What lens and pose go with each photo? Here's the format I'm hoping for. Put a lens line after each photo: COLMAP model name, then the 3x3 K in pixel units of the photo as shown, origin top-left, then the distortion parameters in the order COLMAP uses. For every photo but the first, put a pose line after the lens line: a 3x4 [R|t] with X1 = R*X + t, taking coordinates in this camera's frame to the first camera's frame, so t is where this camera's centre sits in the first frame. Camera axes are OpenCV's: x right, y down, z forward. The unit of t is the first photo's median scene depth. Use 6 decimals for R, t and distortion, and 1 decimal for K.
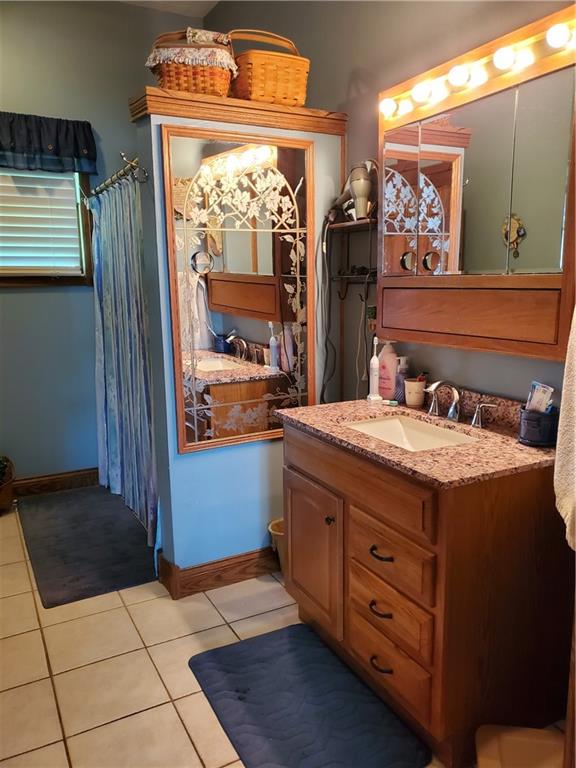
lens RADIAL K [[603.3, 0, 298.5], [0, 603.3, 357.6], [0, 0, 1]] dist [0.007400, -0.005640]
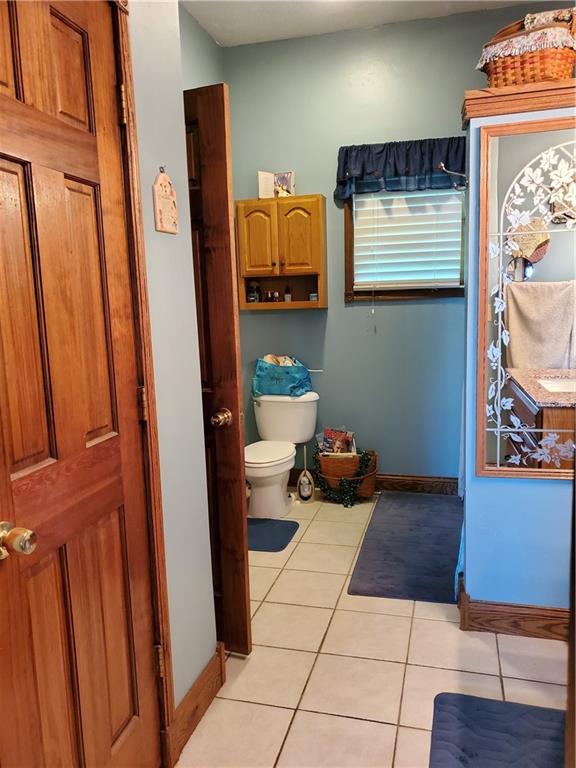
lens RADIAL K [[603.3, 0, 298.5], [0, 603.3, 357.6], [0, 0, 1]] dist [0.007400, -0.005640]
pose [[0.723970, 0.055563, -0.687590, 0.228932], [-0.067318, 0.997684, 0.009742, -0.013697], [0.686539, 0.039234, 0.726034, 0.122811]]
